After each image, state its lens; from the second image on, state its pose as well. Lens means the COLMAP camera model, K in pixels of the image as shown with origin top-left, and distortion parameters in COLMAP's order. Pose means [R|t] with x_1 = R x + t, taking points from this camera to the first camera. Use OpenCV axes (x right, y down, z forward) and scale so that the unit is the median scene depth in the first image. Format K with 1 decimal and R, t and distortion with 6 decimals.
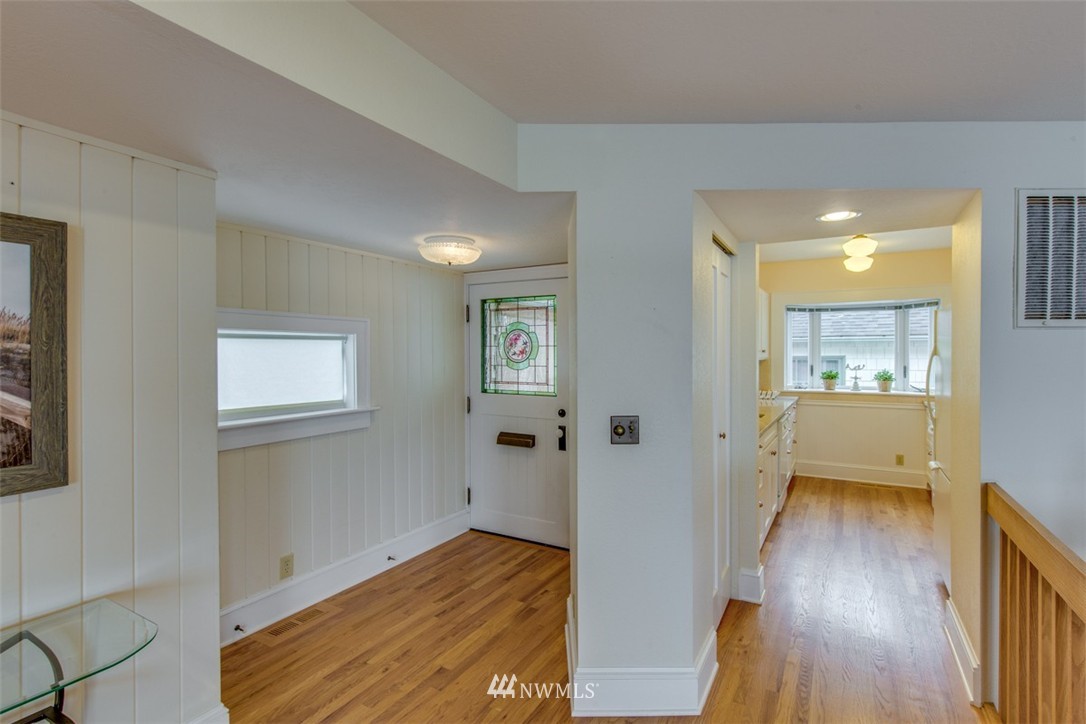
lens RADIAL K [[508.5, 0, 543.2], [0, 508.5, 365.7], [0, 0, 1]] dist [0.000555, 0.000114]
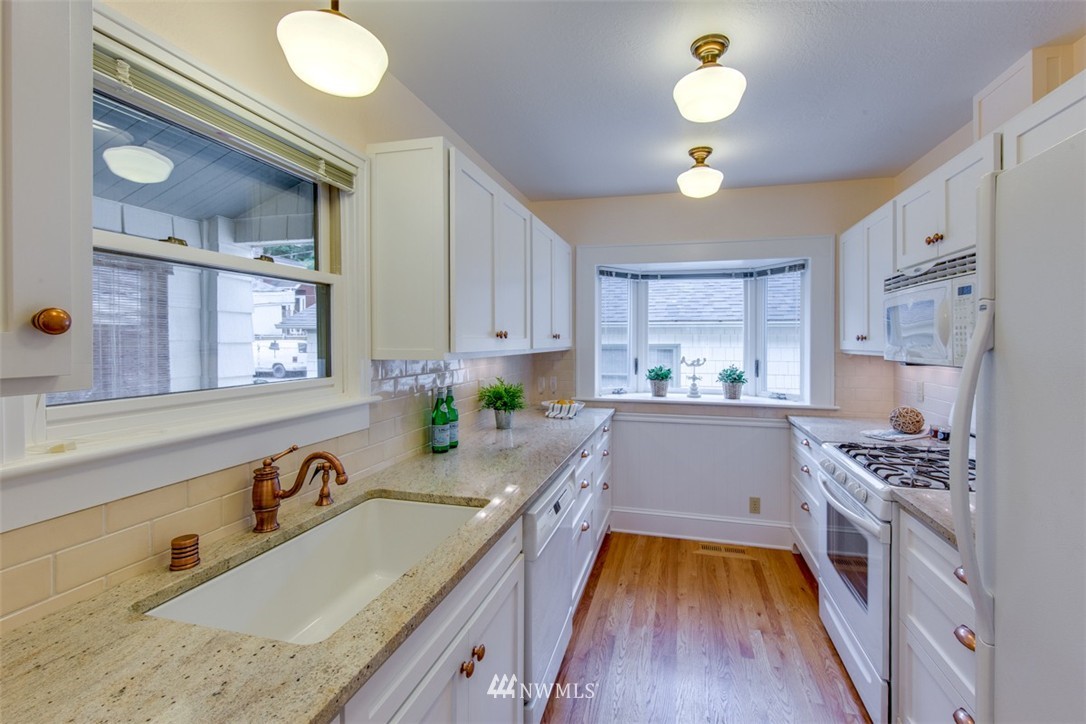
lens RADIAL K [[508.5, 0, 540.7], [0, 508.5, 351.1], [0, 0, 1]] dist [0.000555, 0.000114]
pose [[0.964545, 0.000393, 0.263918, 0.244208], [0.000380, 0.999996, -0.002879, -0.009468], [-0.263918, 0.002877, 0.964541, 0.409214]]
